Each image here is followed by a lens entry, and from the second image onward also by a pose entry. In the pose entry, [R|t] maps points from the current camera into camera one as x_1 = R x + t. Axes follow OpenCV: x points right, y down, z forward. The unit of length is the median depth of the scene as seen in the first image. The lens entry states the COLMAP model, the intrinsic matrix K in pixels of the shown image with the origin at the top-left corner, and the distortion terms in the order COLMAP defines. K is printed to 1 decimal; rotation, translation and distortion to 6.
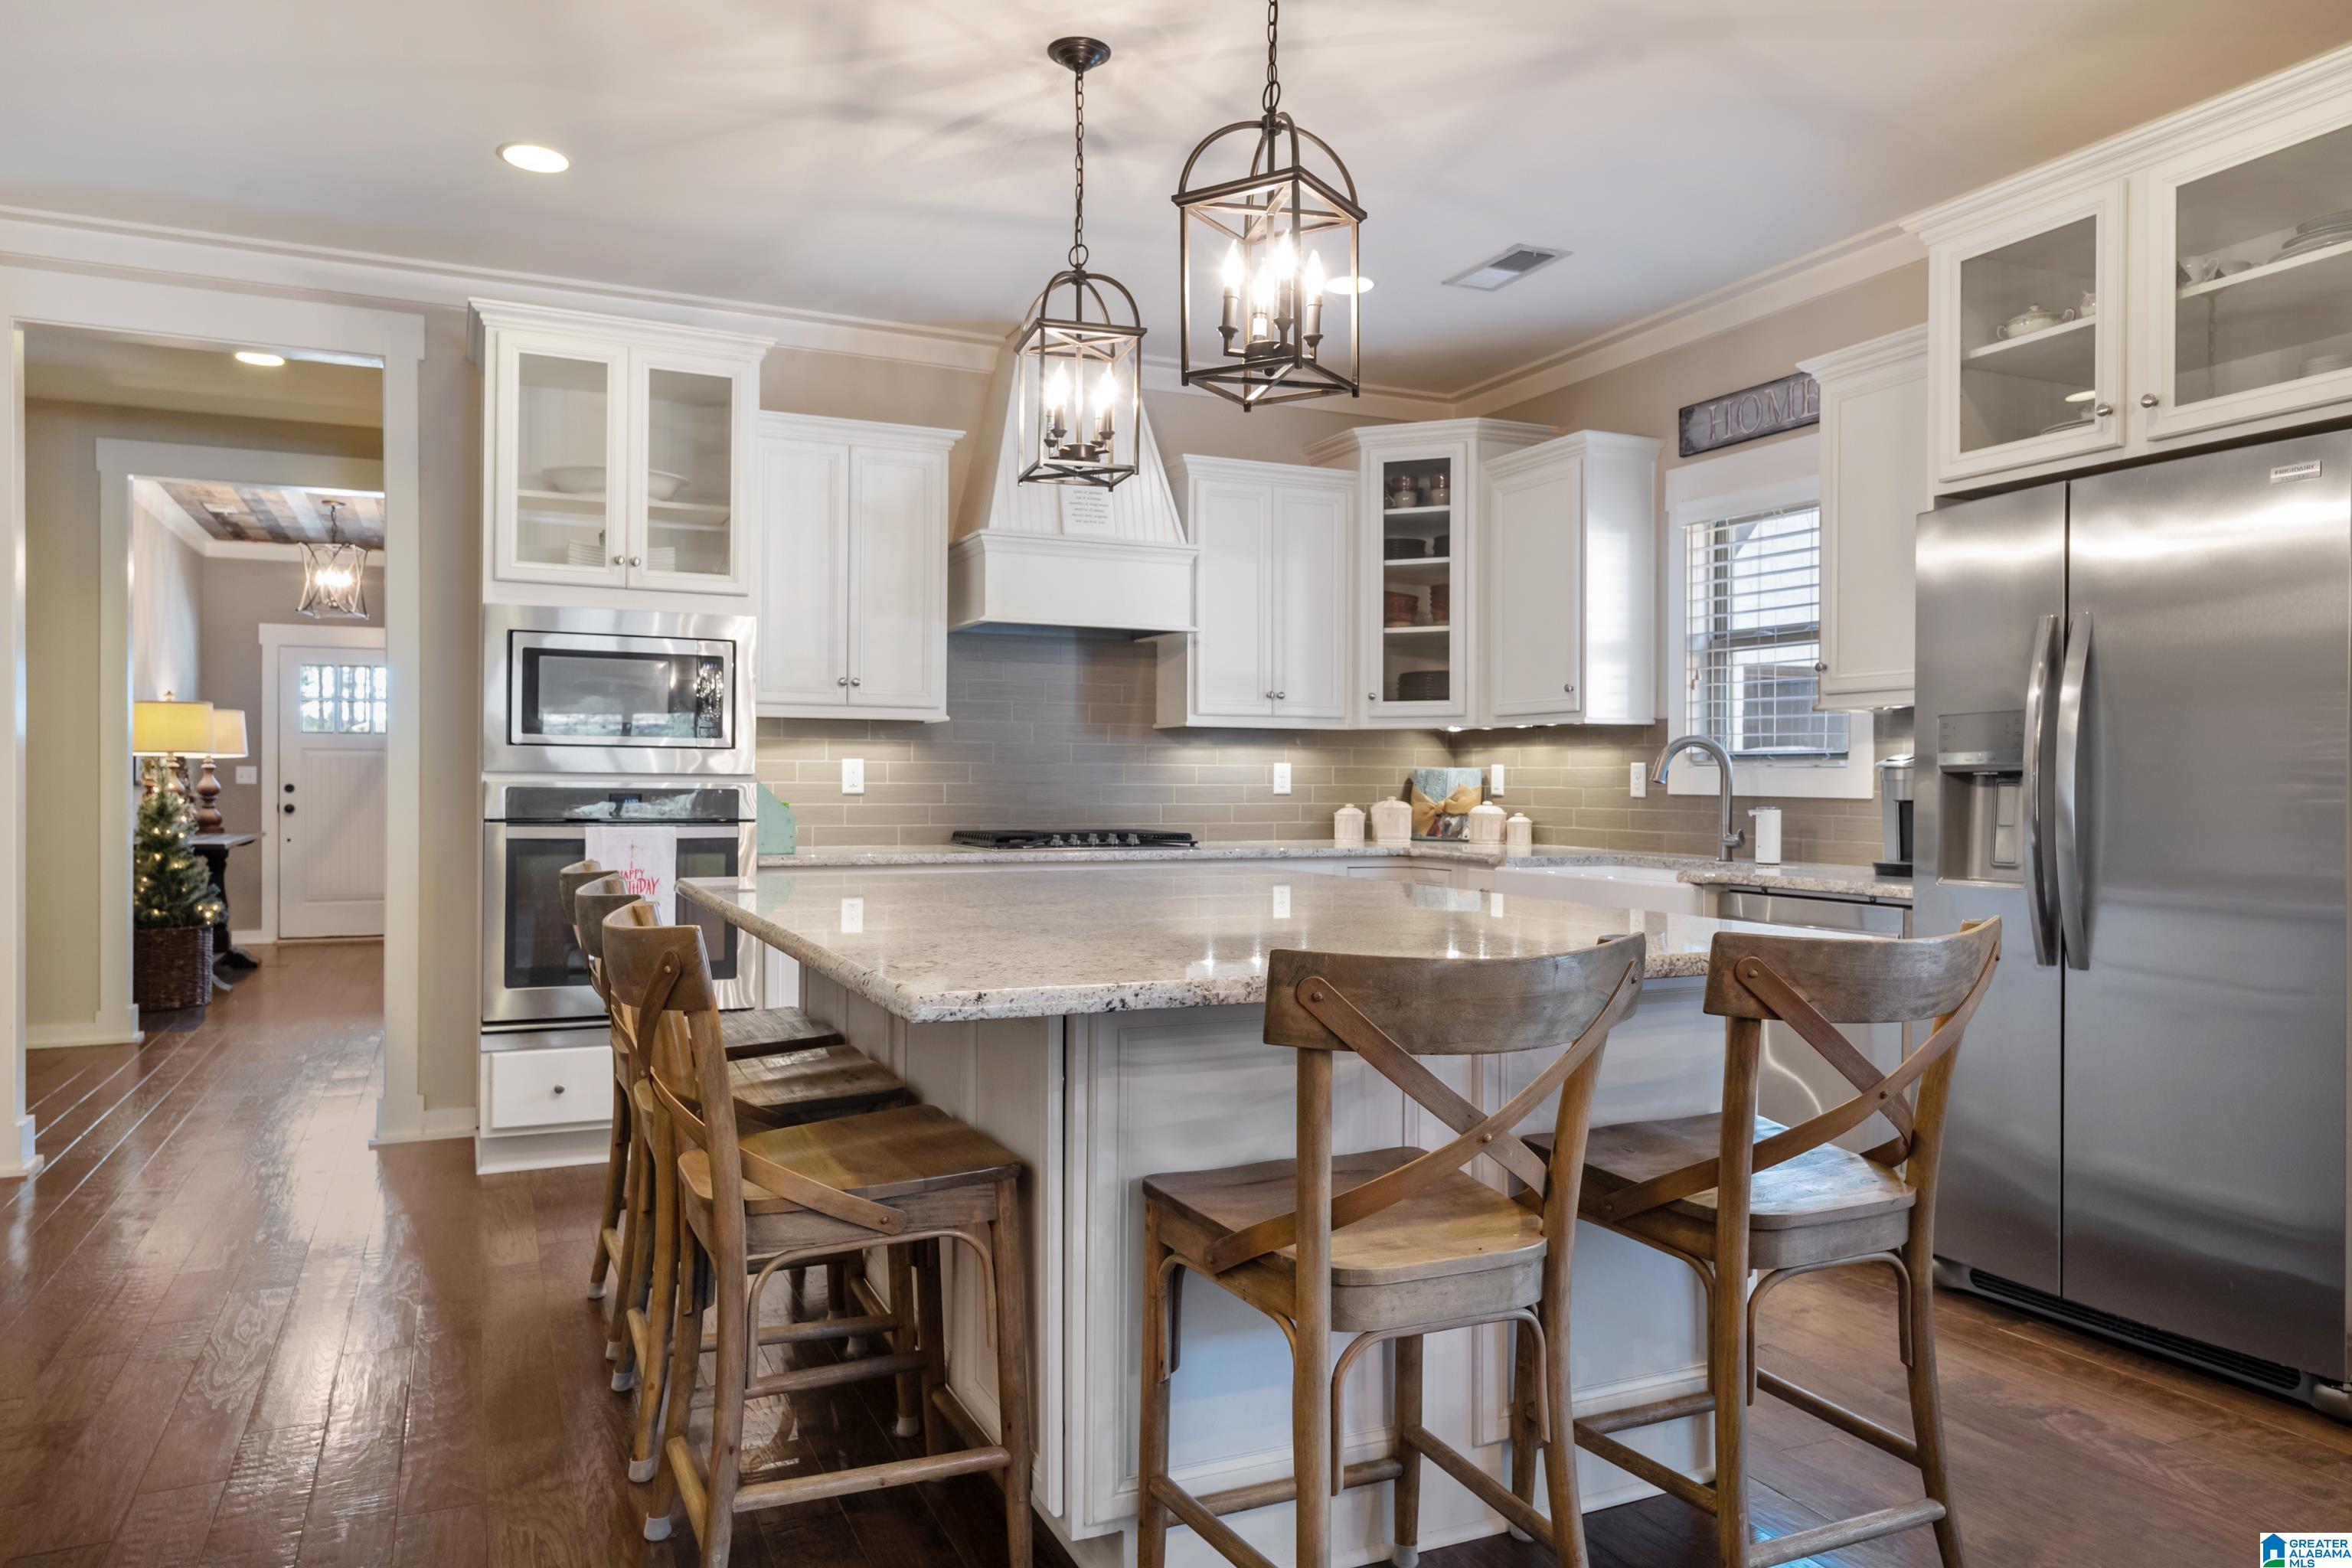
lens RADIAL K [[1570.1, 0, 1185.3], [0, 1570.1, 785.2], [0, 0, 1]] dist [0.008450, 0.001626]
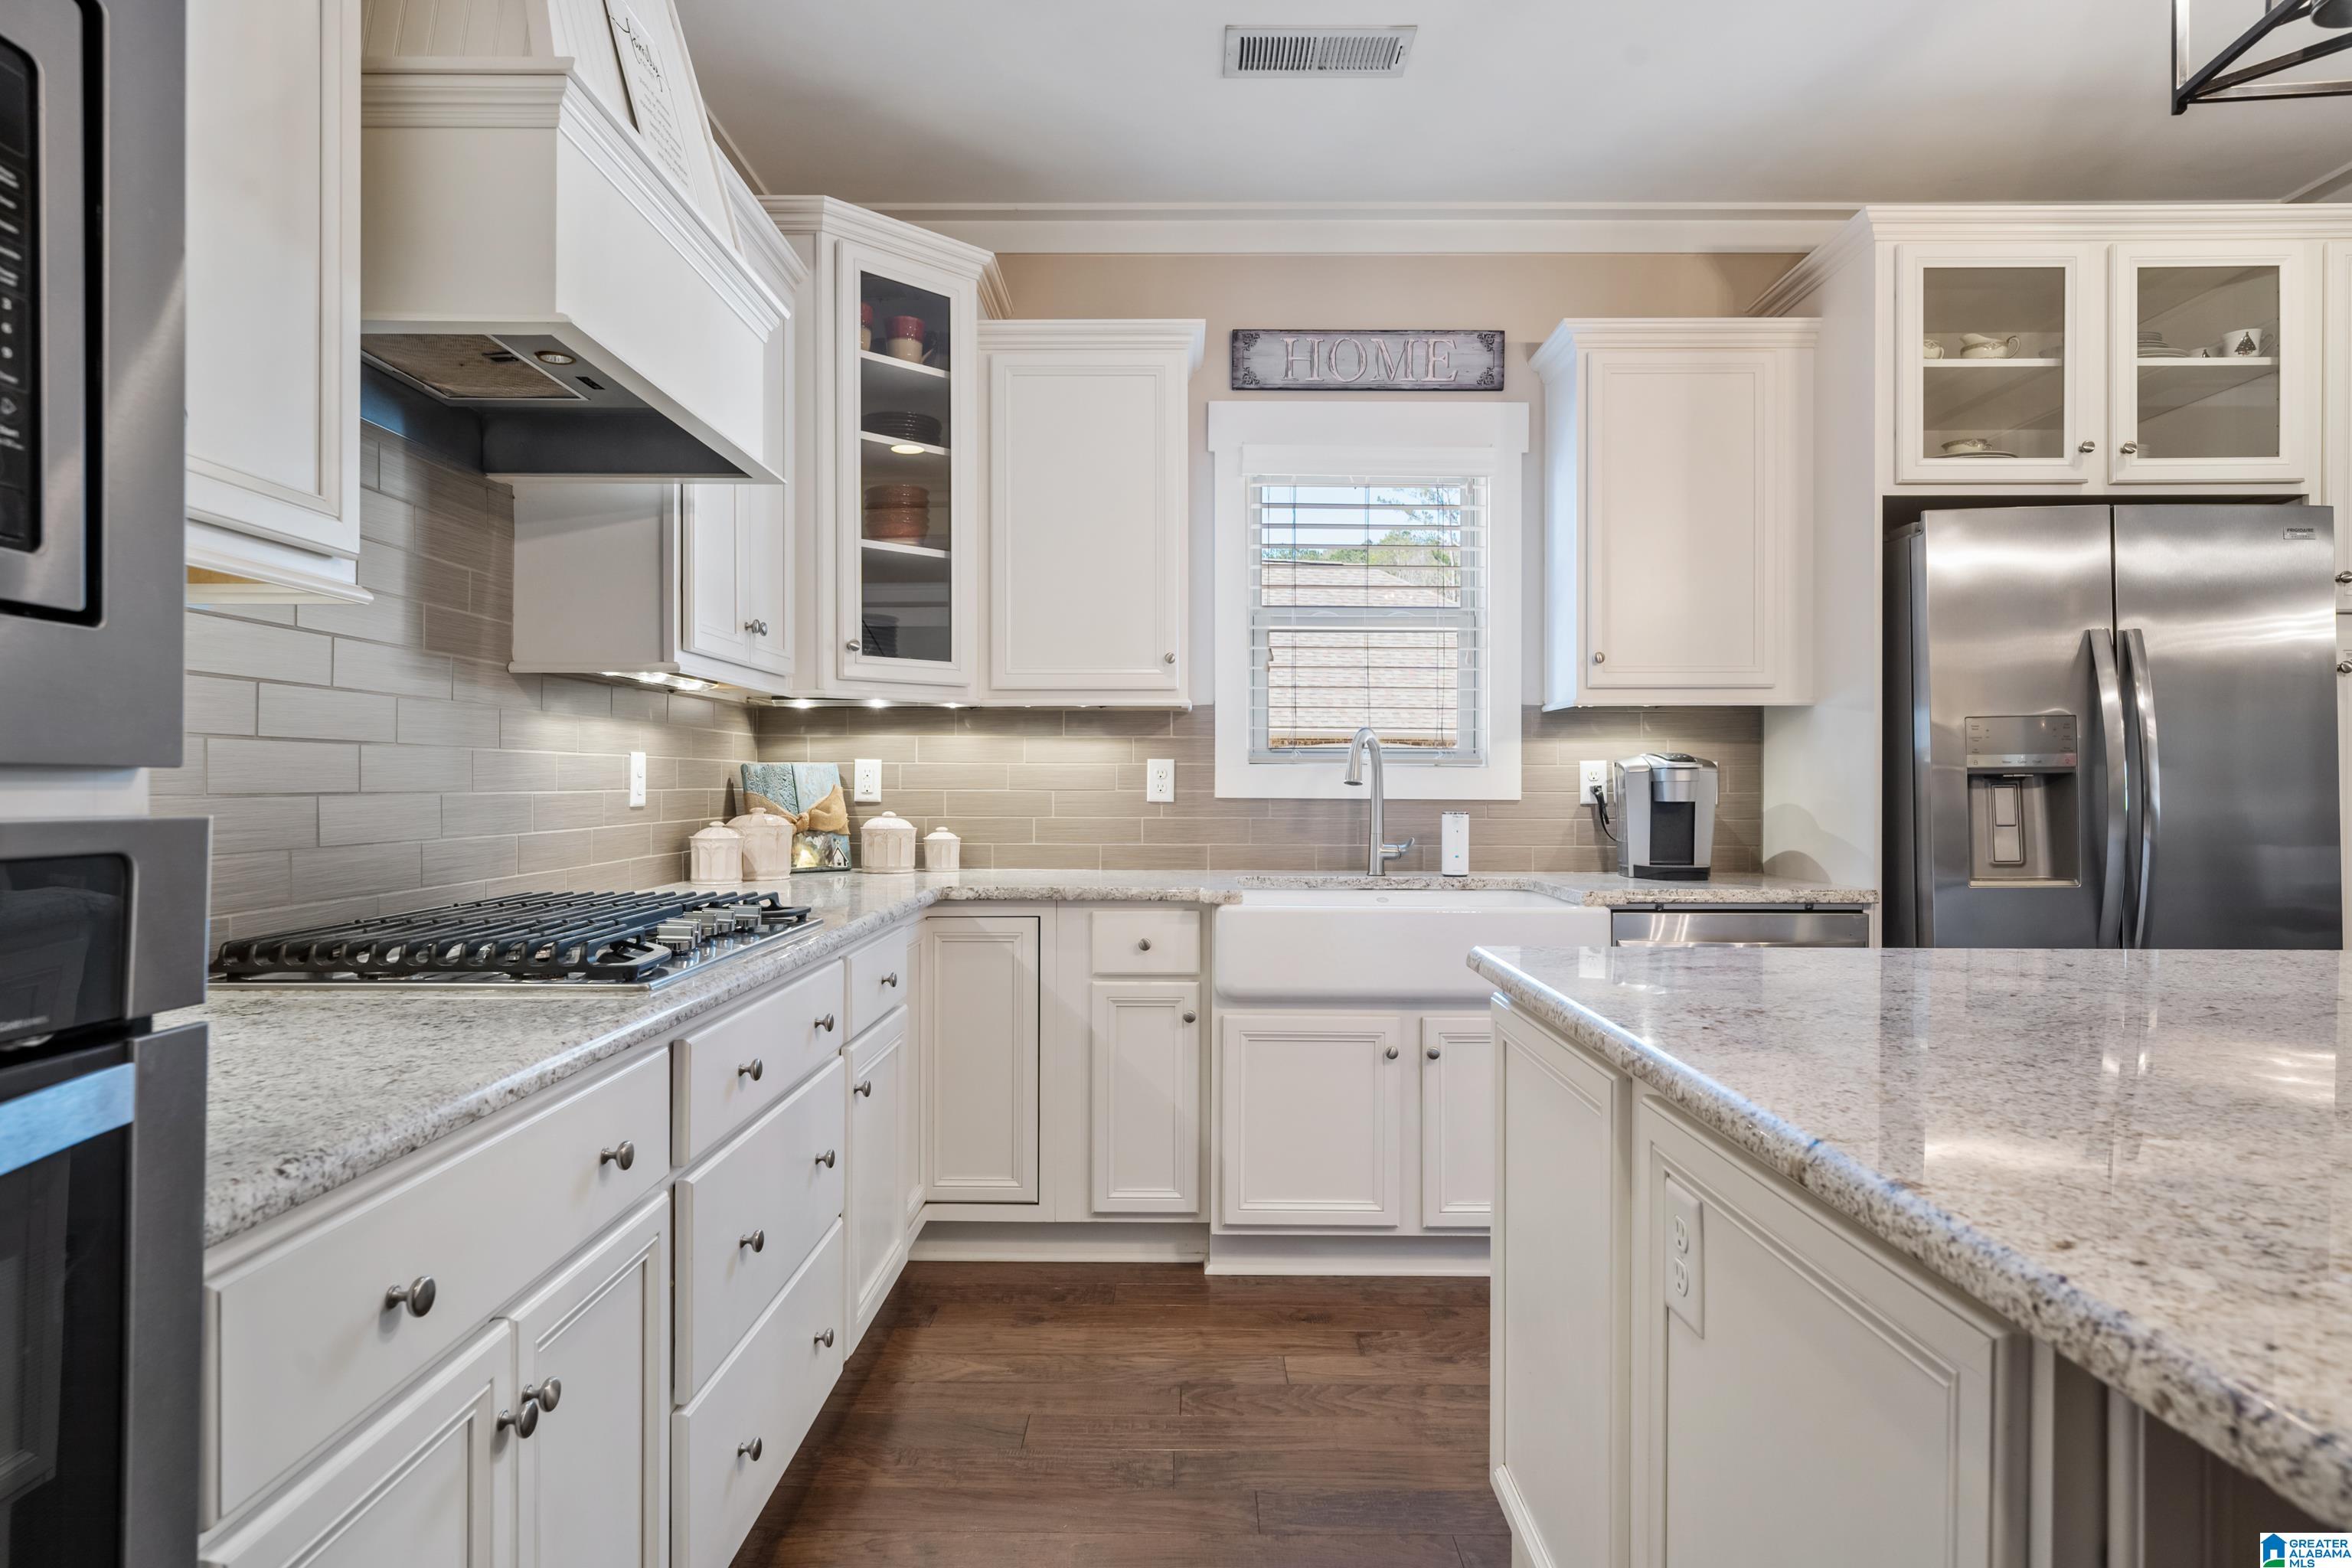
lens RADIAL K [[1330.5, 0, 1176.2], [0, 1330.5, 787.1], [0, 0, 1]] dist [0.002130, 0.000436]
pose [[0.423790, -0.002084, 0.905758, -0.298059], [0.001428, 0.999998, 0.001632, -0.001657], [-0.905759, 0.000602, 0.423792, 0.663309]]
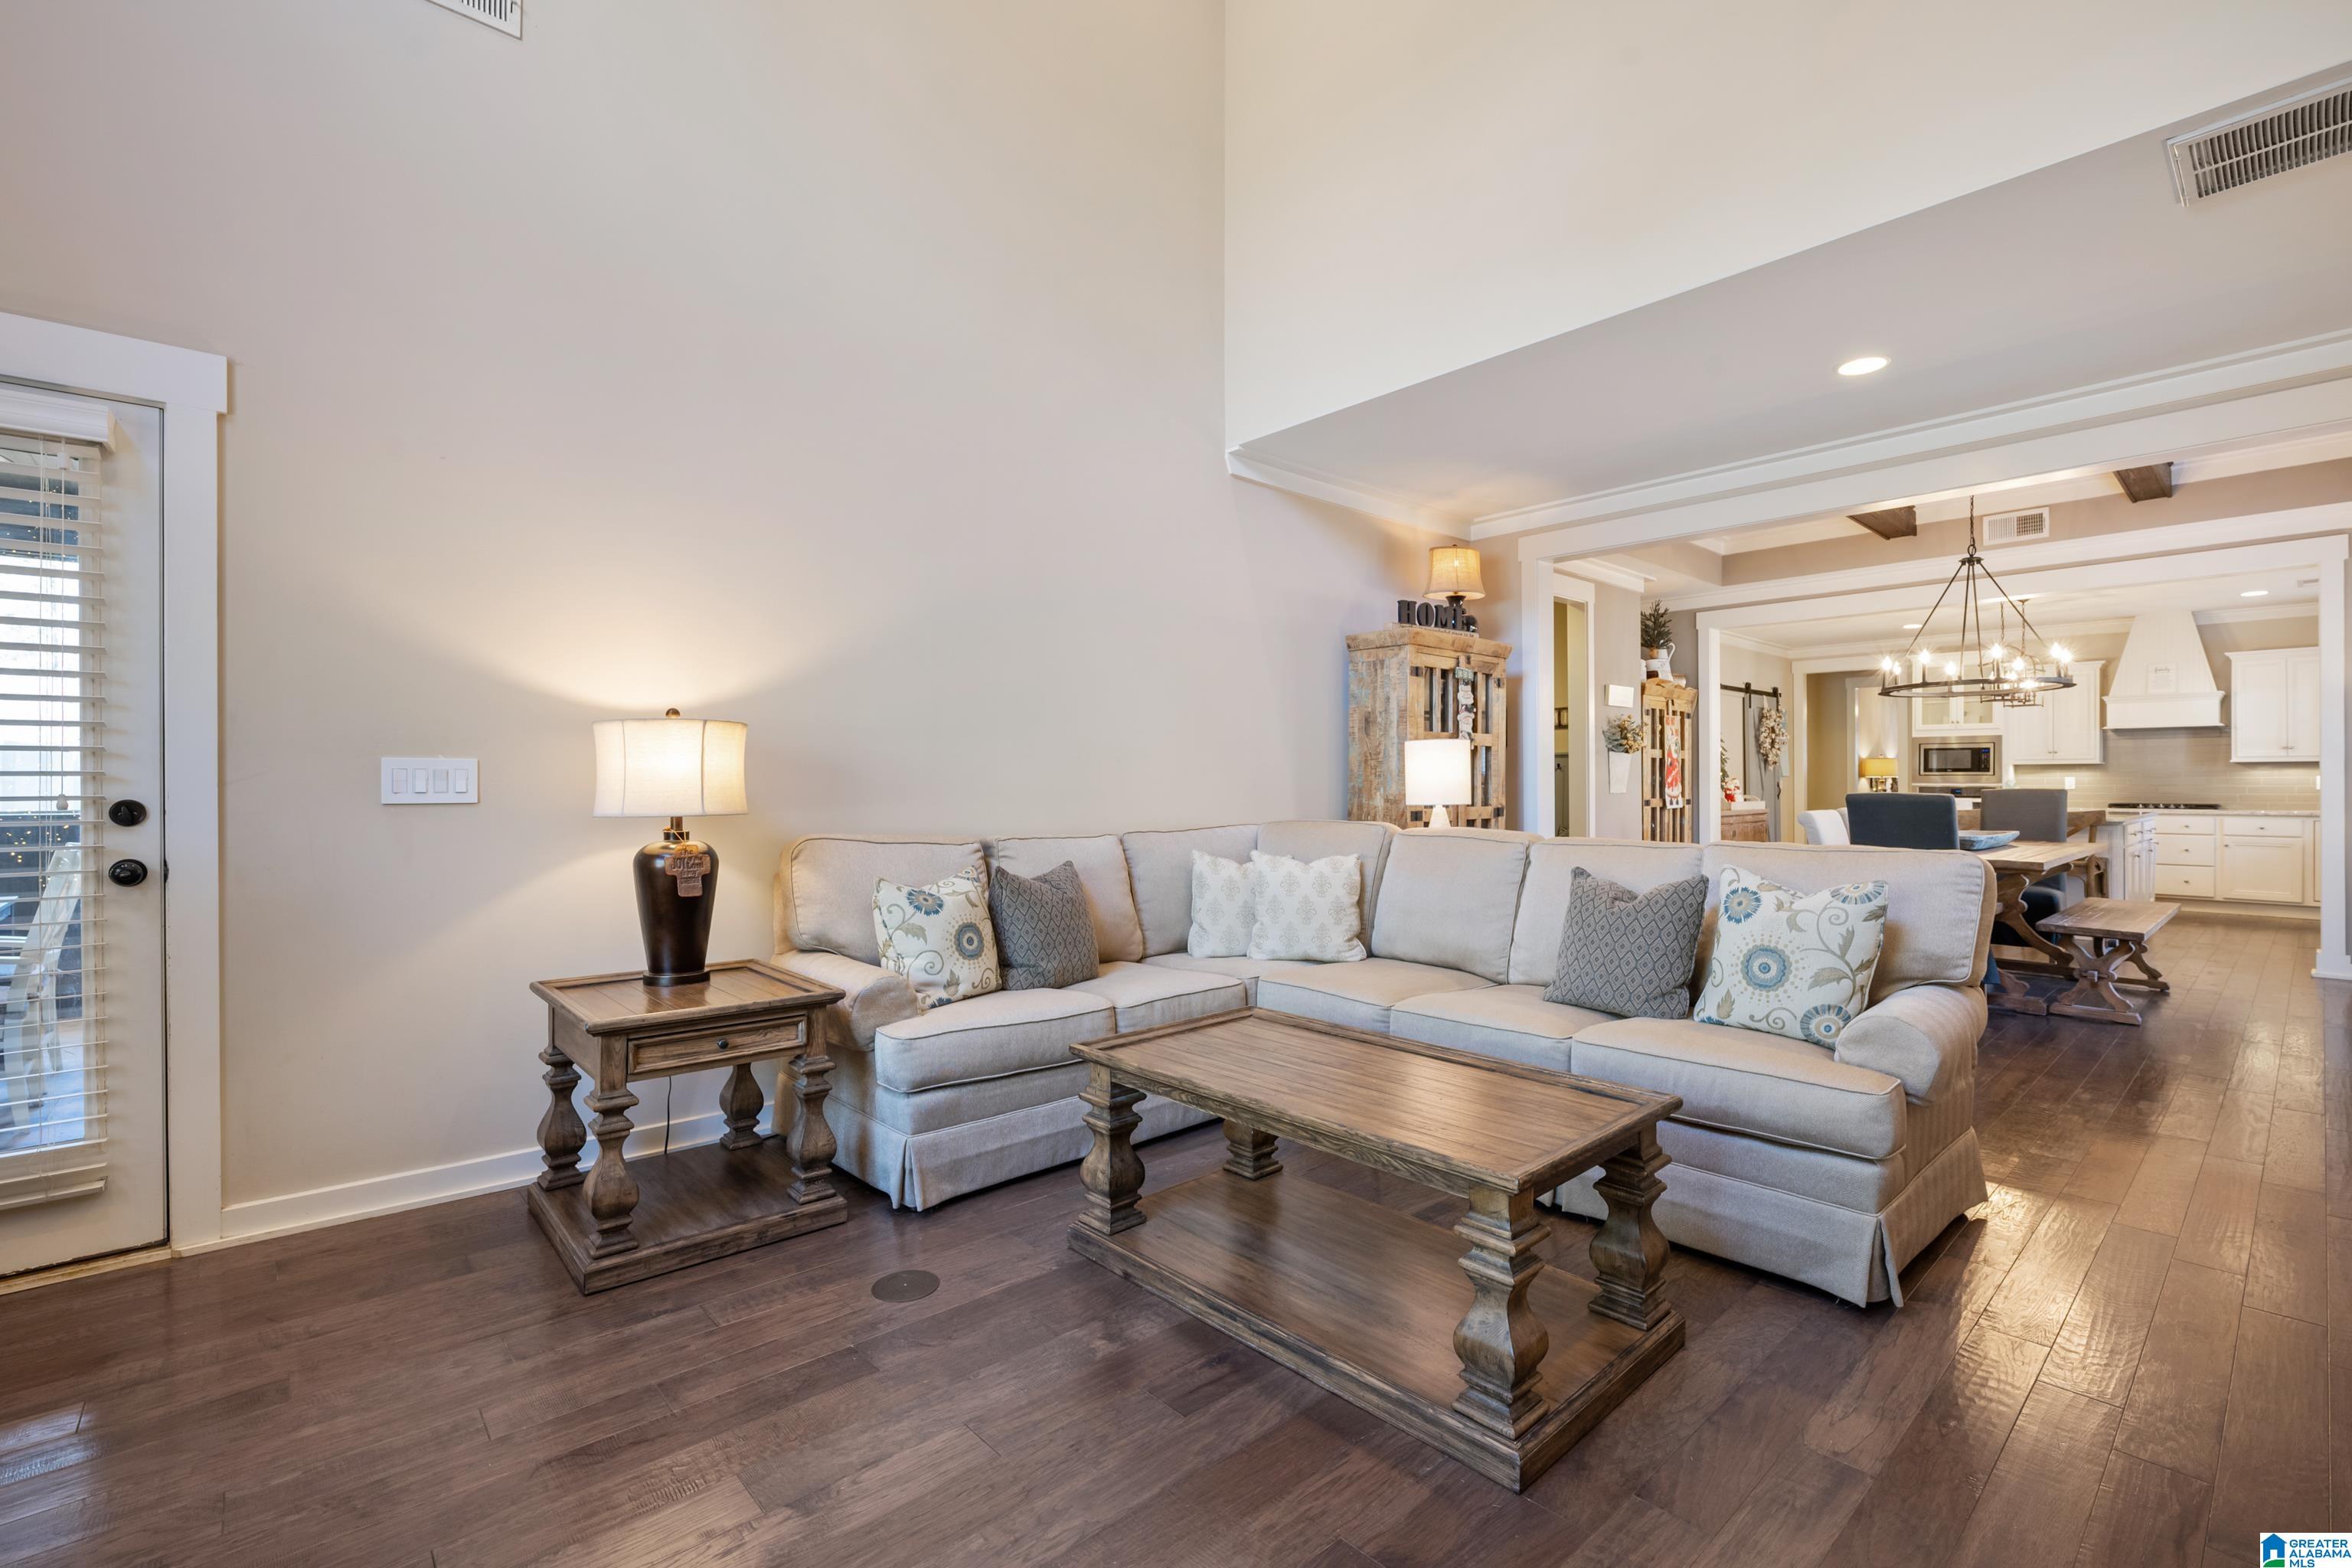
lens RADIAL K [[1055.2, 0, 1182.4], [0, 1055.2, 786.7], [0, 0, 1]] dist [-0.000455, 0.000089]
pose [[0.305514, -0.003265, -0.952182, 1.037757], [-0.002183, 0.999989, -0.004129, 0.010910], [0.952185, 0.003340, 0.305504, -1.035927]]
